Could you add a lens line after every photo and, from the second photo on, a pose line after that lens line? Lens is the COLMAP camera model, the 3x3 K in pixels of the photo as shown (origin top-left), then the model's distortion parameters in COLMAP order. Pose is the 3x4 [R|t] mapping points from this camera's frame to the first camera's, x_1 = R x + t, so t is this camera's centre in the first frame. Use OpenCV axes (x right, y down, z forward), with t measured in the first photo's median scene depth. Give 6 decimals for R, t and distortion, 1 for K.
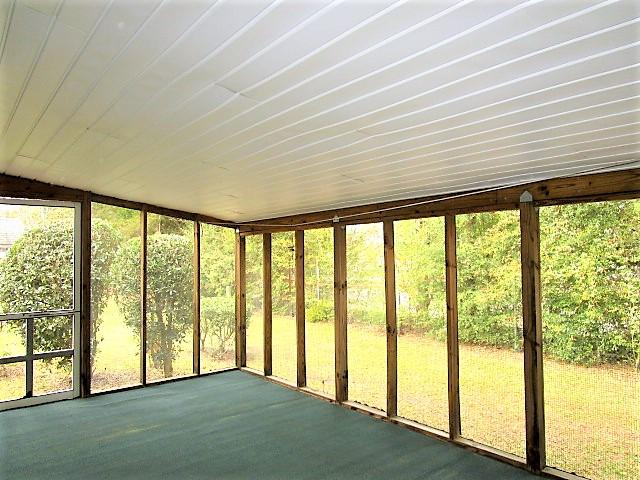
lens RADIAL K [[465.2, 0, 320.0], [0, 465.2, 240.0], [0, 0, 1]] dist [0.002322, -0.000120]
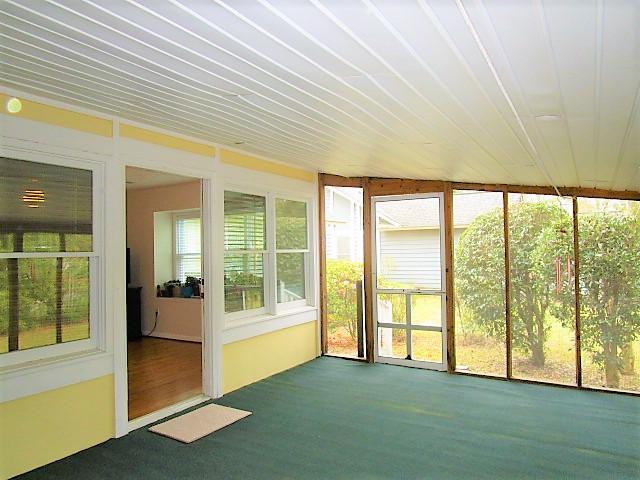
lens RADIAL K [[465.2, 0, 320.0], [0, 465.2, 240.0], [0, 0, 1]] dist [0.002322, -0.000120]
pose [[0.353474, -0.008005, -0.935410, 0.404246], [0.044983, 0.998952, 0.008449, 0.008736], [0.934362, -0.045064, 0.353464, 0.360478]]
